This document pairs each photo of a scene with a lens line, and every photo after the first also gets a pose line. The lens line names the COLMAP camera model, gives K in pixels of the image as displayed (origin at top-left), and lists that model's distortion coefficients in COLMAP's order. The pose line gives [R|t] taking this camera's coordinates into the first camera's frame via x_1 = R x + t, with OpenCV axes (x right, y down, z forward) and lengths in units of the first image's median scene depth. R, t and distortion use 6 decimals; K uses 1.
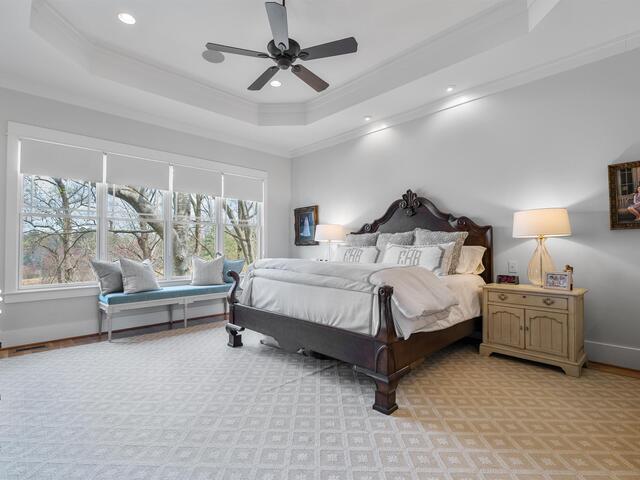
lens RADIAL K [[316.1, 0, 319.8], [0, 316.1, 238.8], [0, 0, 1]] dist [-0.000020, -0.000798]
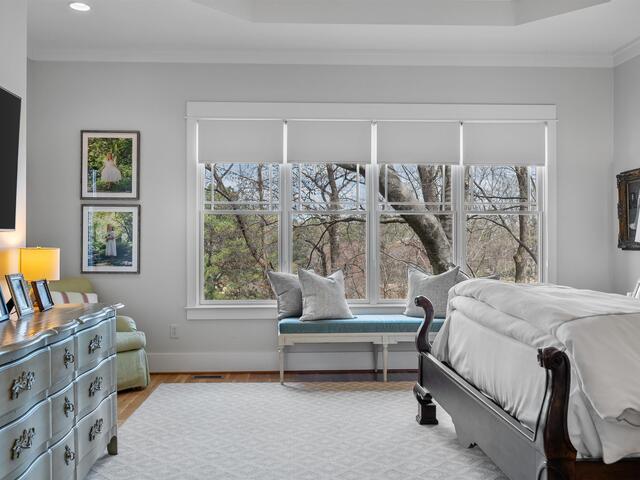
lens RADIAL K [[610.6, 0, 319.9], [0, 610.6, 241.5], [0, 0, 1]] dist [0.006027, 0.000000]
pose [[0.755288, 0.000546, -0.655393, 0.303132], [0.015180, 0.999717, 0.018326, -0.025197], [0.655218, -0.023790, 0.755065, 0.002482]]
